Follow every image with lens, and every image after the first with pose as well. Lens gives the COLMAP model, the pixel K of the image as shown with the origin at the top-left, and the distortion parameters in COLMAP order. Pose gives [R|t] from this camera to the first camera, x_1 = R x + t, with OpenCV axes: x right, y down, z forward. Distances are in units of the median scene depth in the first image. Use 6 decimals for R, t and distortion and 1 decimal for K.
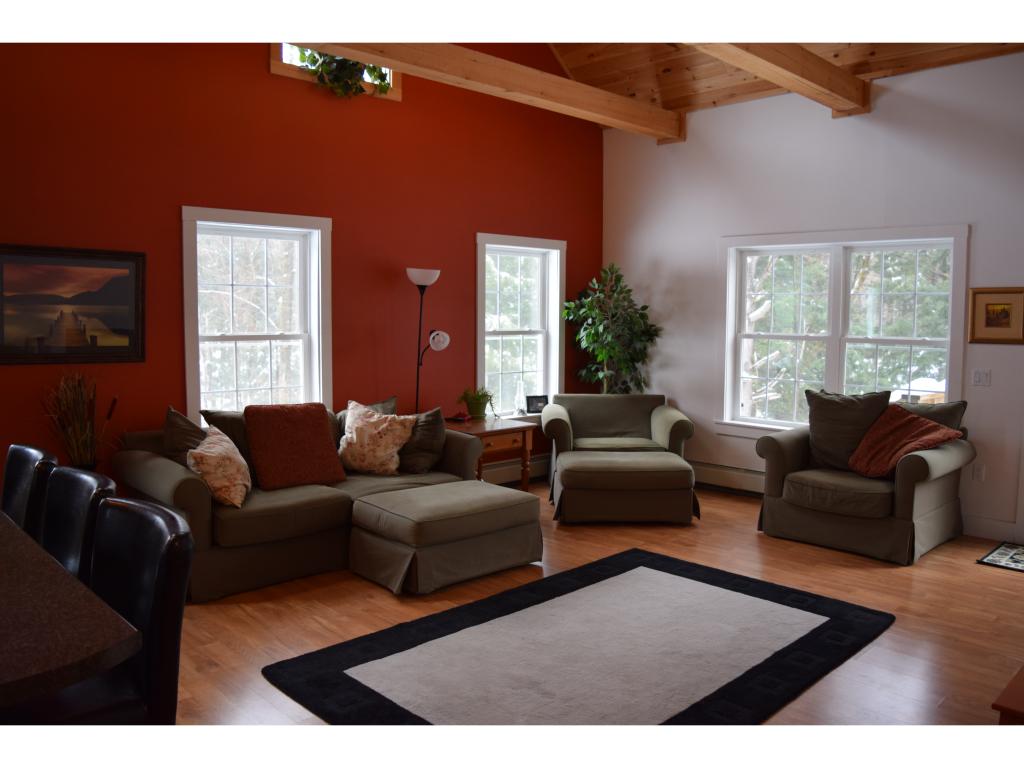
lens RADIAL K [[809.7, 0, 515.1], [0, 809.7, 380.4], [0, 0, 1]] dist [-0.084453, 0.009179]
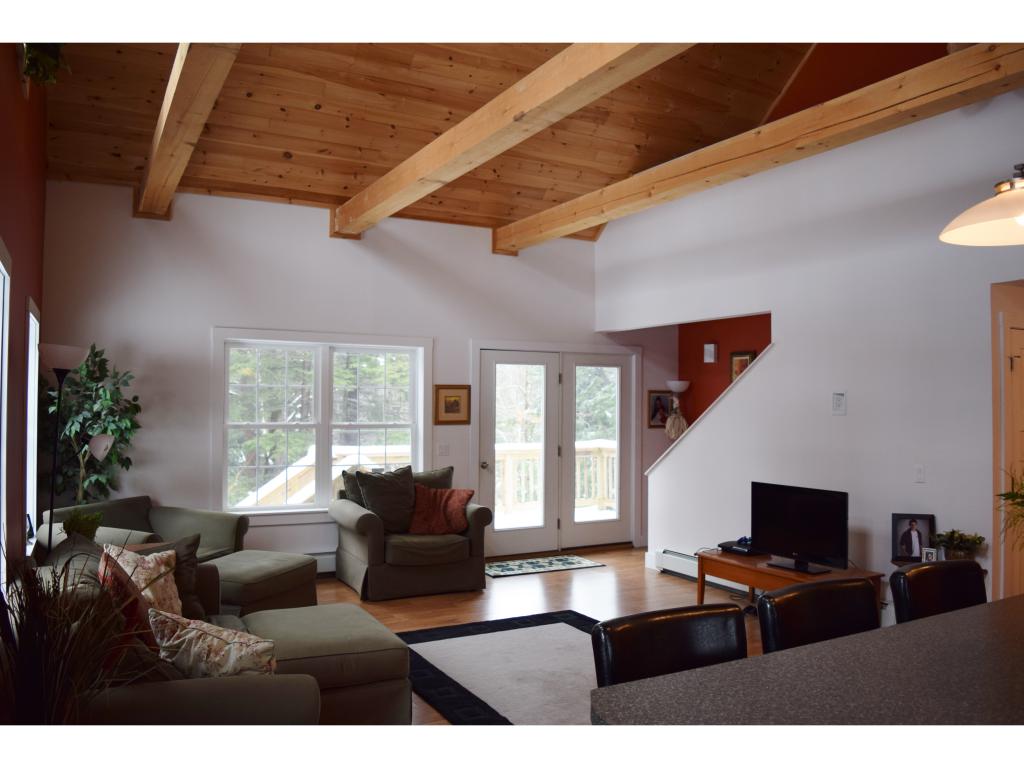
lens RADIAL K [[809.7, 0, 515.1], [0, 809.7, 383.9], [0, 0, 1]] dist [-0.084453, 0.009179]
pose [[0.272031, 0.014487, 0.962180, -0.716834], [0.073864, 0.996622, -0.035889, -0.056459], [-0.959449, 0.080834, 0.270042, 0.471271]]
